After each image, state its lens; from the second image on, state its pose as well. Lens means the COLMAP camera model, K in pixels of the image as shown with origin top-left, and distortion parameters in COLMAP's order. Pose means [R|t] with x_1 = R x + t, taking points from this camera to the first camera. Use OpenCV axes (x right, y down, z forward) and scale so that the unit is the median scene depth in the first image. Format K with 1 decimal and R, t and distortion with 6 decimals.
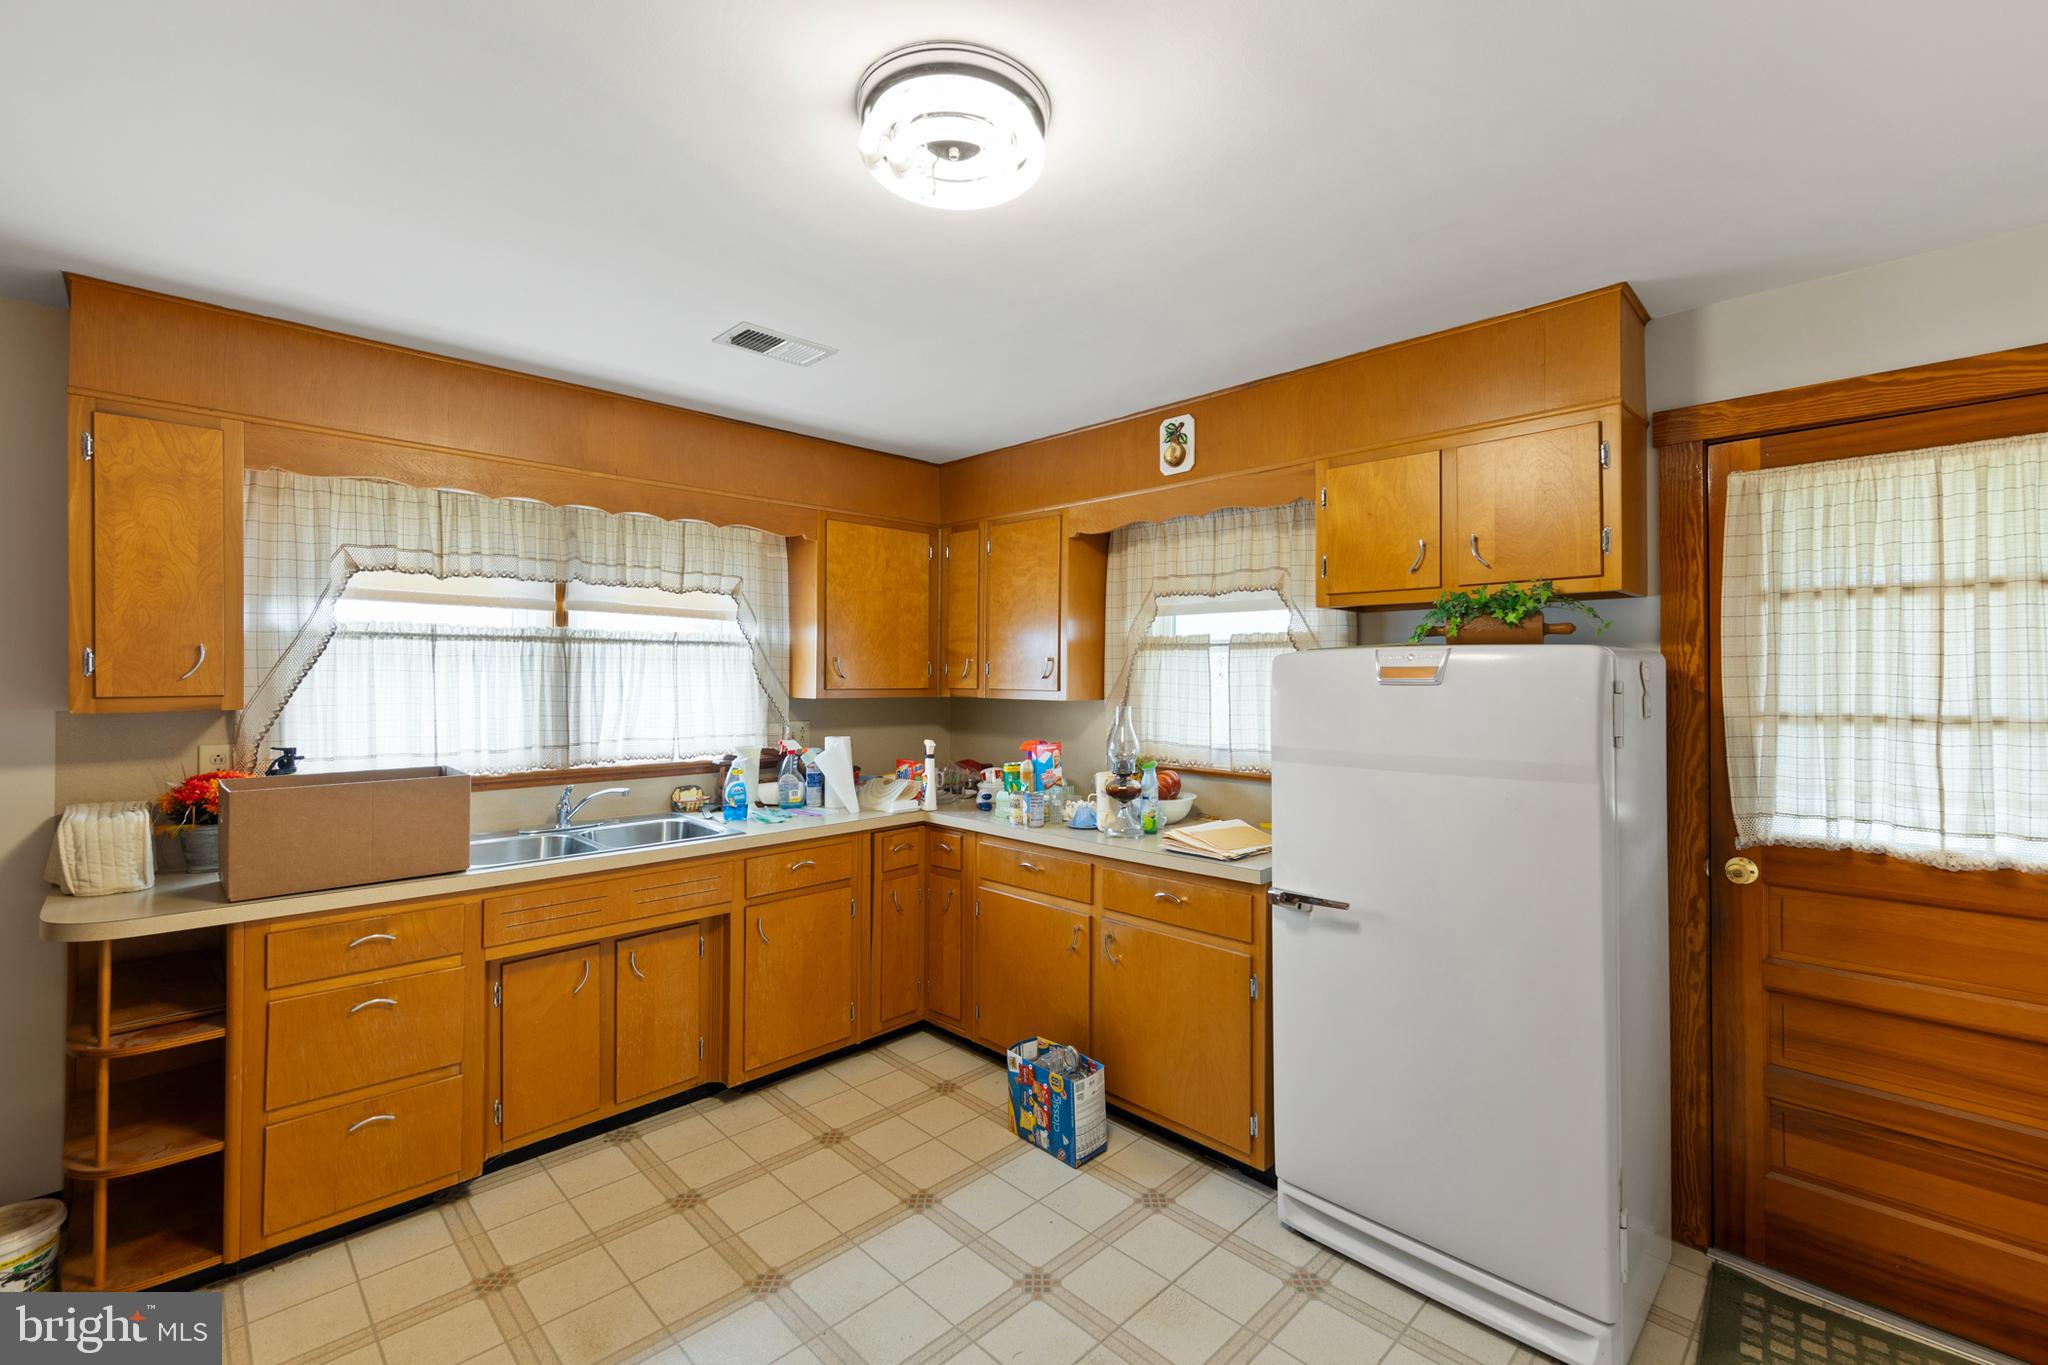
lens RADIAL K [[862.3, 0, 1039.2], [0, 862.3, 667.4], [0, 0, 1]] dist [-0.000059, 0.000078]
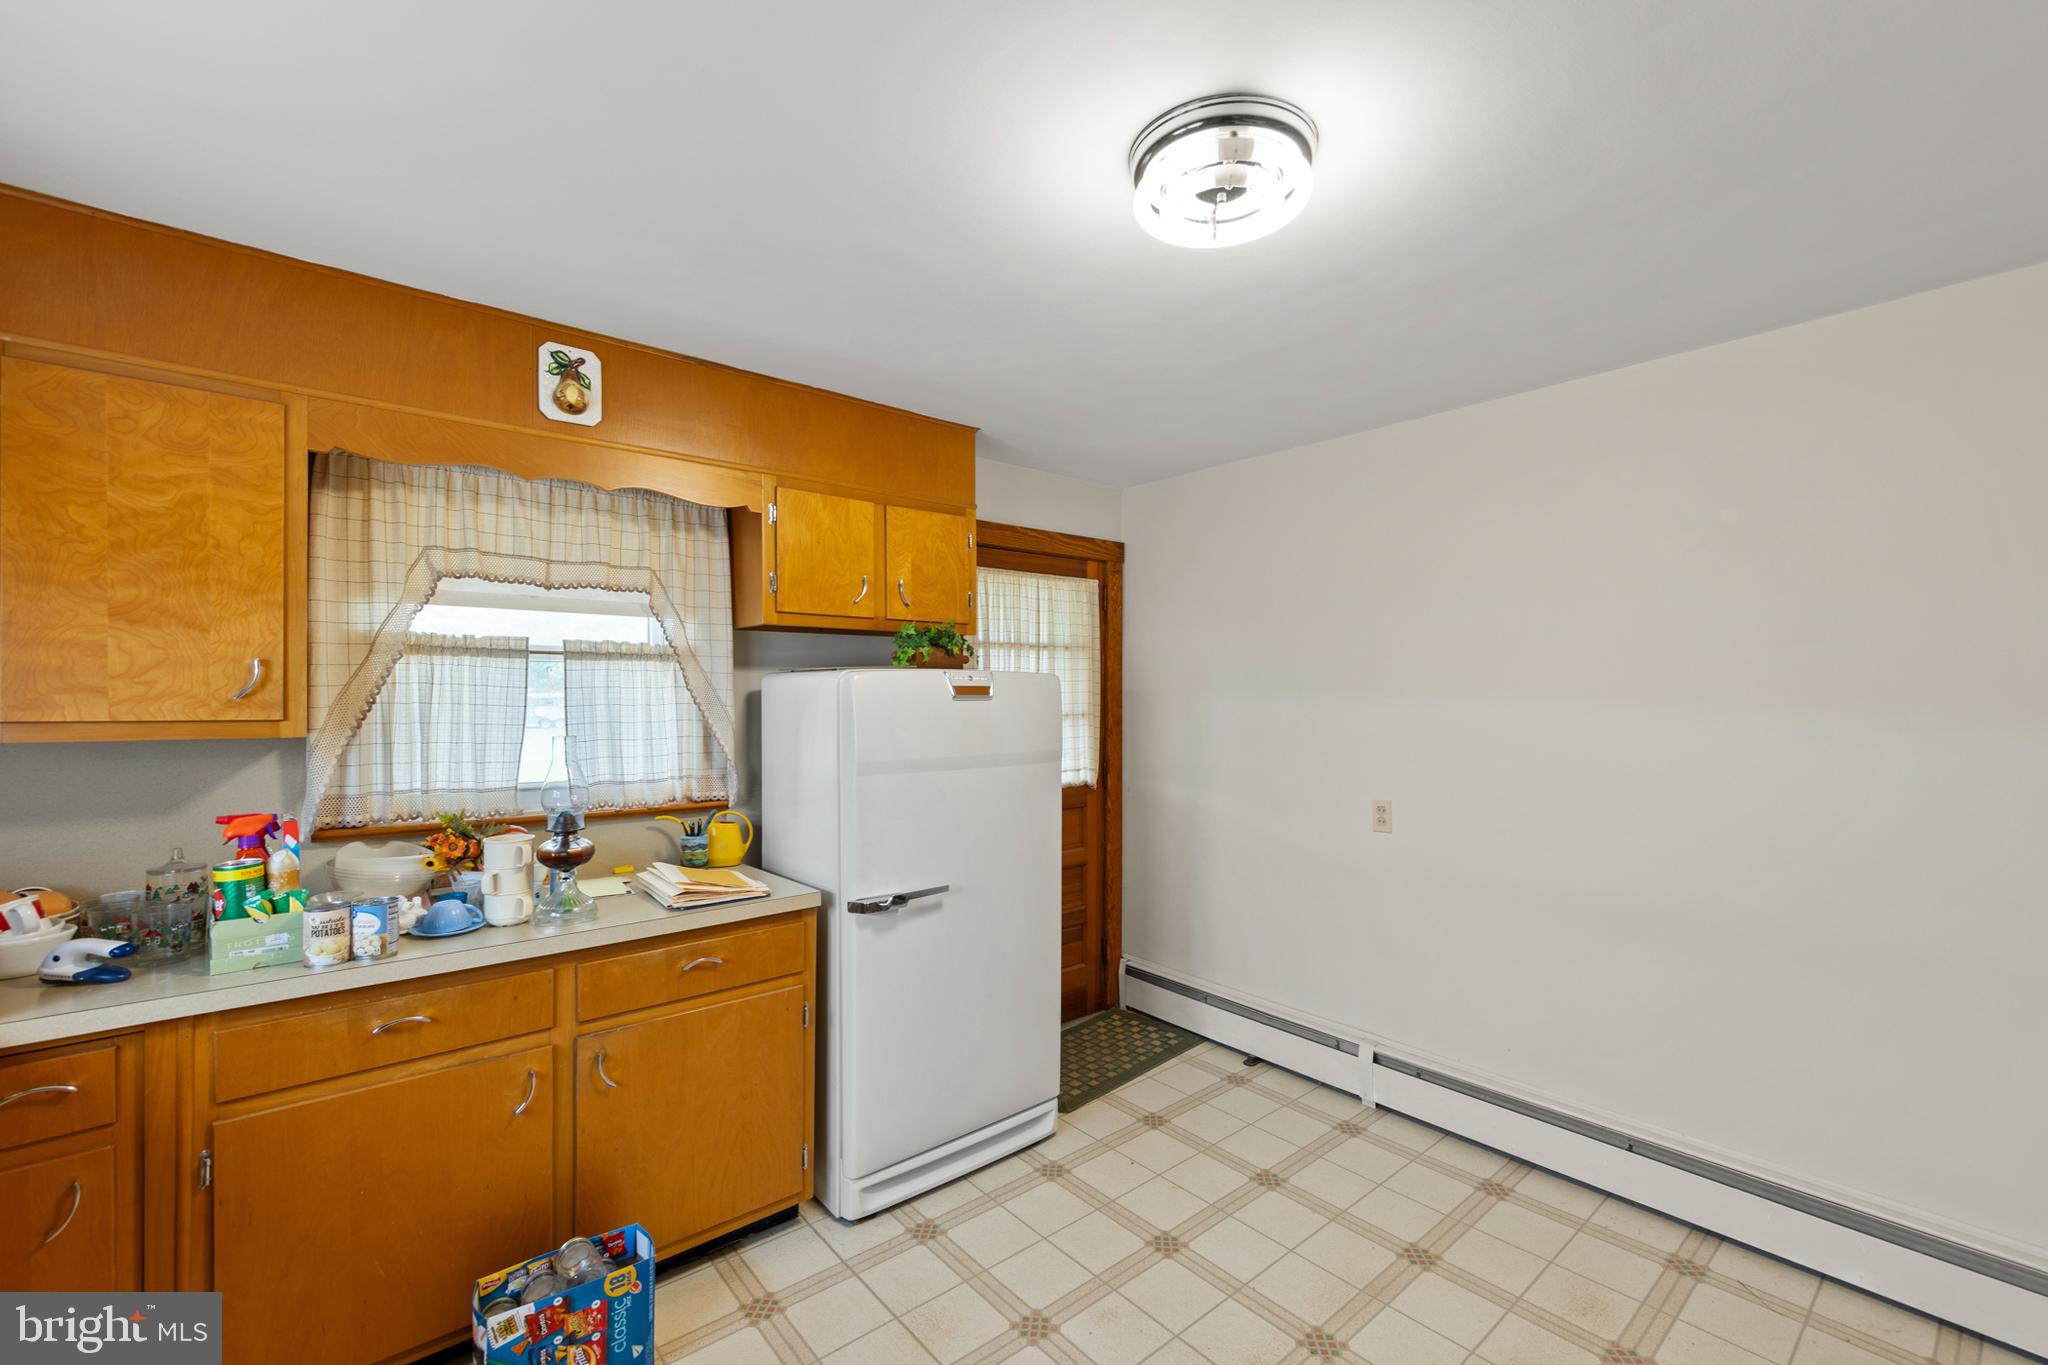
lens RADIAL K [[862.3, 0, 1020.2], [0, 862.3, 695.3], [0, 0, 1]] dist [-0.000059, 0.000078]
pose [[0.095066, -0.004917, 0.995459, -0.555495], [-0.011819, 0.999912, 0.006067, 0.002590], [-0.995401, -0.012342, 0.095000, 0.542665]]
